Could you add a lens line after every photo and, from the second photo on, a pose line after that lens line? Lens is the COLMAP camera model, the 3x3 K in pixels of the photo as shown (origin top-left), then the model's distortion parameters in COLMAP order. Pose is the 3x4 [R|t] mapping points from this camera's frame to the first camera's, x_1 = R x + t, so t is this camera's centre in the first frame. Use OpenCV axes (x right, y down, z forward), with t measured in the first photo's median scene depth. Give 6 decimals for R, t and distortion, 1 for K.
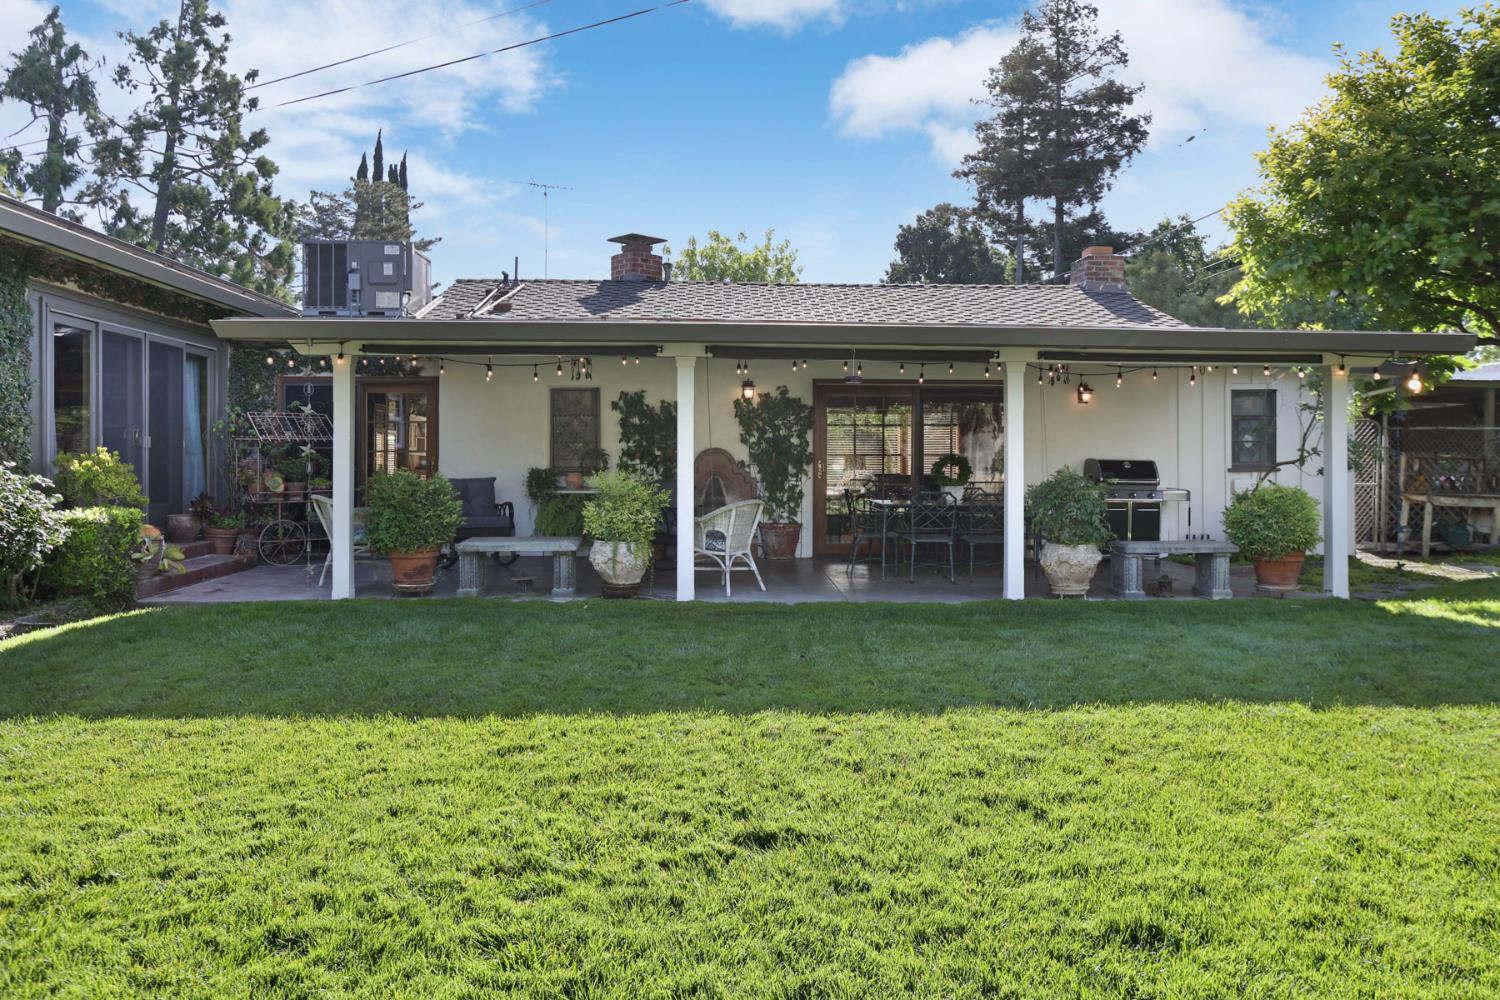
lens RADIAL K [[1055.7, 0, 757.5], [0, 1055.7, 470.7], [0, 0, 1]] dist [0.002198, 0.002635]
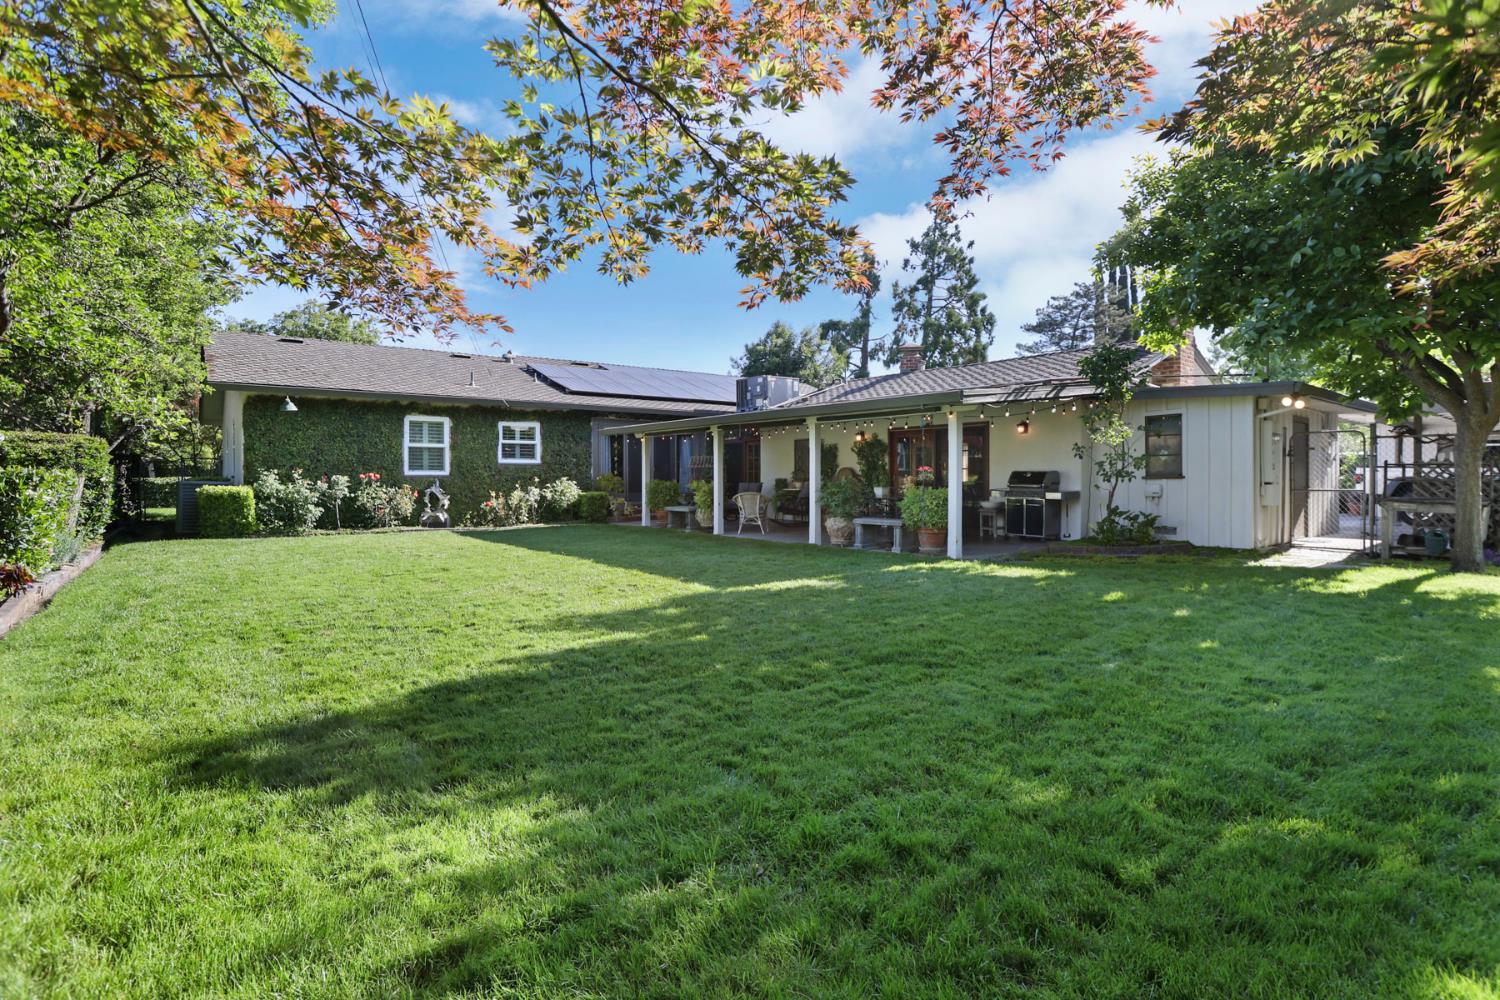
lens RADIAL K [[744.5, 0, 752.8], [0, 744.5, 483.3], [0, 0, 1]] dist [-0.074291, 0.034846]
pose [[0.588126, 0.003375, -0.808762, 0.920689], [0.004660, 0.999961, 0.007561, -0.002109], [0.808756, -0.008216, 0.588087, 0.061013]]
